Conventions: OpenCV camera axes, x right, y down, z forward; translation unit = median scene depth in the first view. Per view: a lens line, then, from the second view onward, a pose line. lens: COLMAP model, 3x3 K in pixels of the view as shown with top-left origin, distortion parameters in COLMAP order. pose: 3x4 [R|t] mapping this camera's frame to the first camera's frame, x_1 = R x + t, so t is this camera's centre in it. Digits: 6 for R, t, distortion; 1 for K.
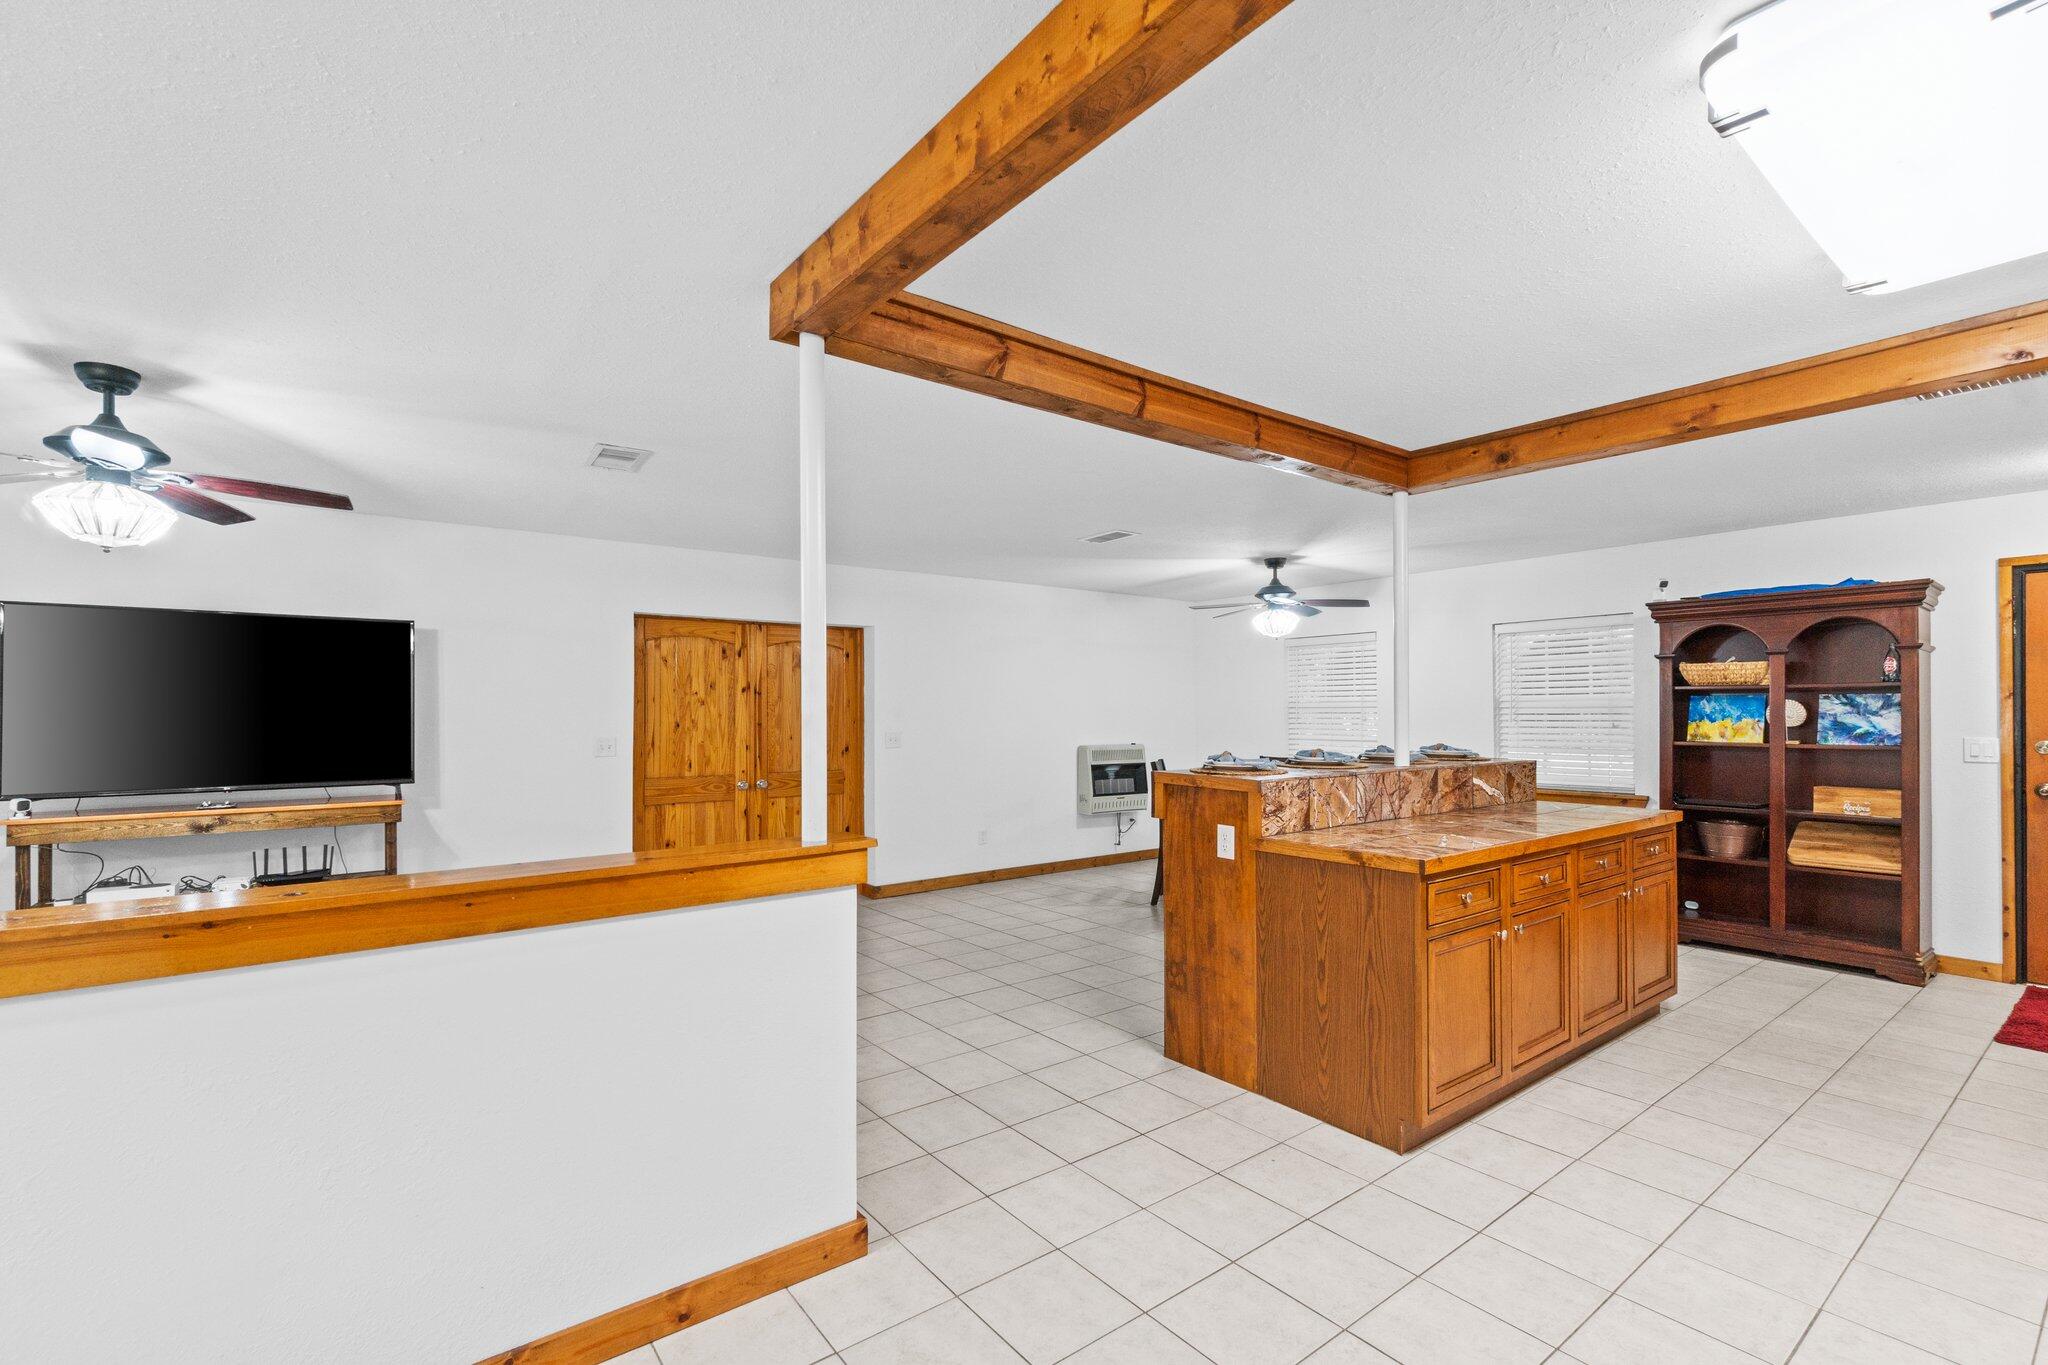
lens RADIAL K [[902.2, 0, 1012.8], [0, 902.2, 700.8], [0, 0, 1]] dist [-0.002451, 0.000357]
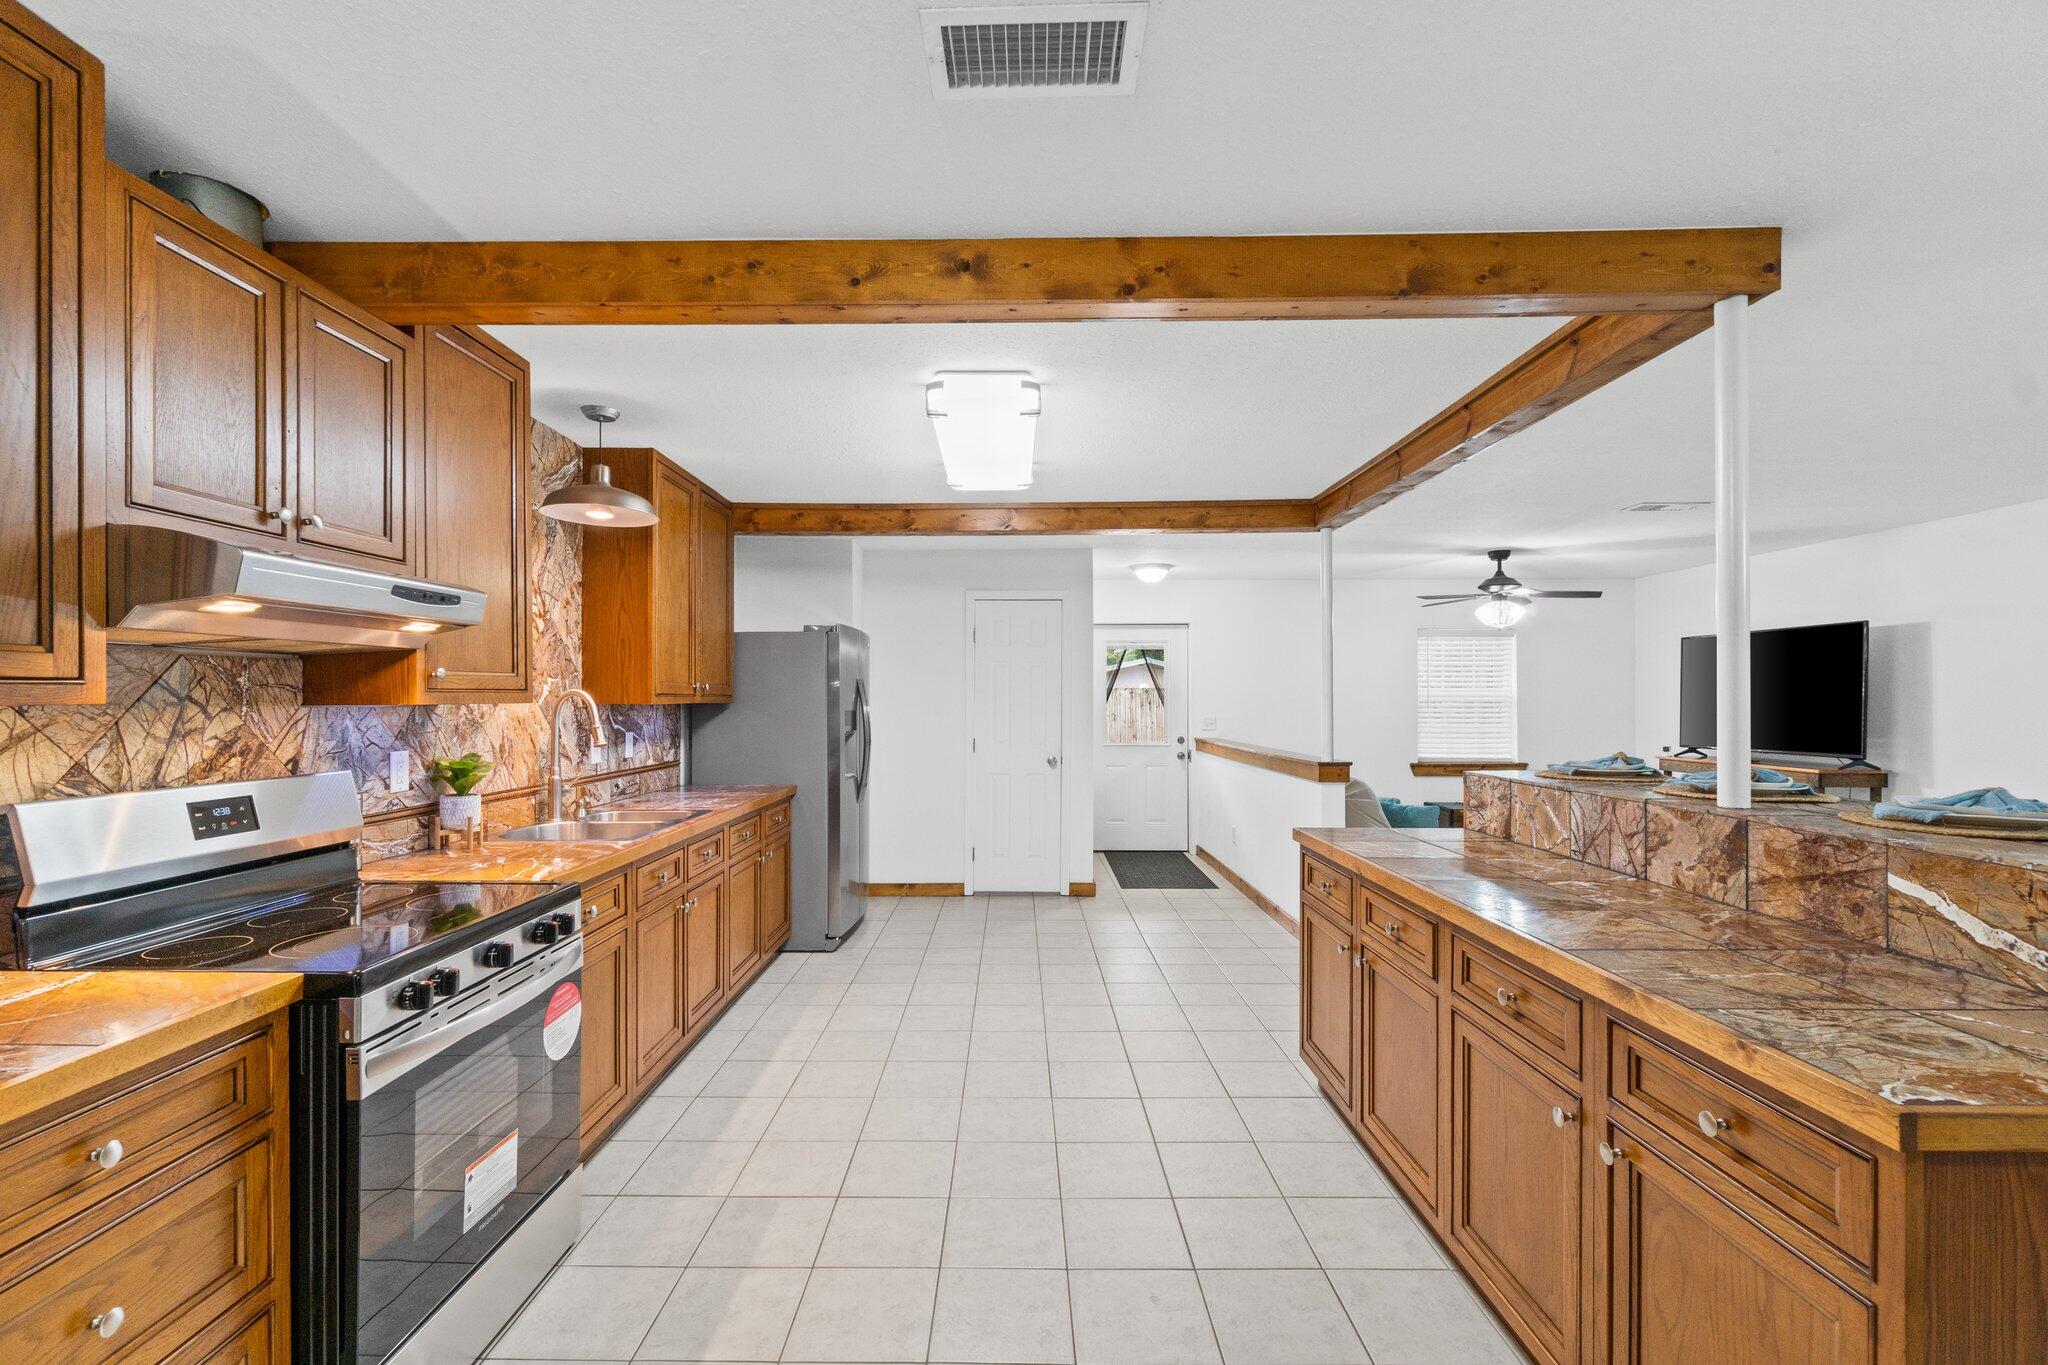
lens RADIAL K [[902.2, 0, 989.4], [0, 902.2, 667.6], [0, 0, 1]] dist [-0.002451, 0.000357]
pose [[-0.628755, -0.024267, -0.777225, 1.172504], [0.012516, 0.999068, -0.041319, 0.006238], [0.777503, -0.035707, -0.627865, 1.031472]]
